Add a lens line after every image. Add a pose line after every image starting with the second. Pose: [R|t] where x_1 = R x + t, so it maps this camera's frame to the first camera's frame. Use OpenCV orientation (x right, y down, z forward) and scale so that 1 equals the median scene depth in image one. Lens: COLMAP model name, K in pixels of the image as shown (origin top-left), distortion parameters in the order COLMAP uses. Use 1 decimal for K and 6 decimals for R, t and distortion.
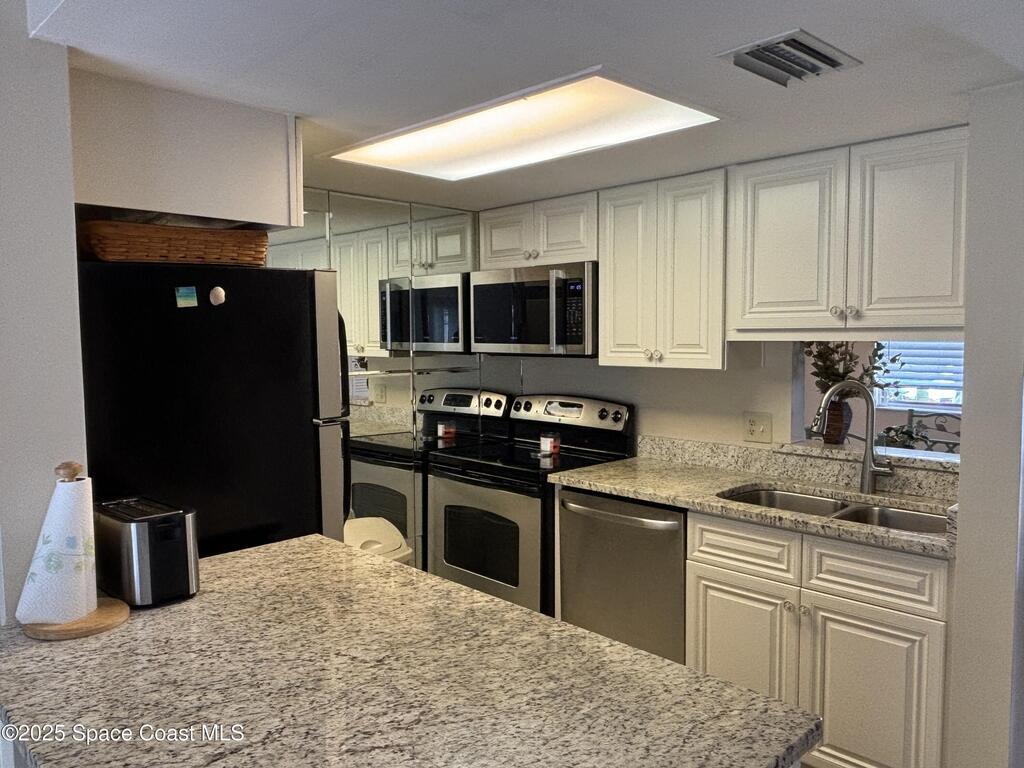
lens RADIAL K [[761.7, 0, 504.8], [0, 761.7, 384.8], [0, 0, 1]] dist [0.056310, -0.097191]
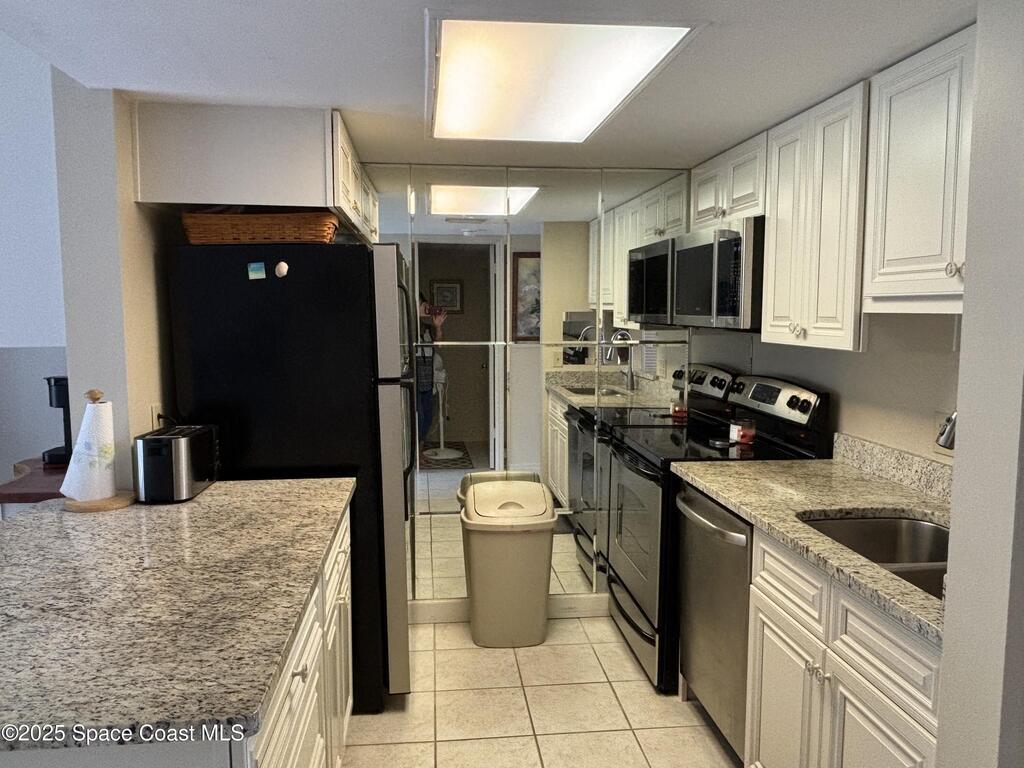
lens RADIAL K [[761.7, 0, 504.8], [0, 761.7, 384.8], [0, 0, 1]] dist [0.056310, -0.097191]
pose [[0.783469, 0.067084, -0.617800, 0.661460], [-0.047581, 0.997714, 0.047997, -0.008740], [0.619607, -0.008208, 0.784869, 0.266441]]
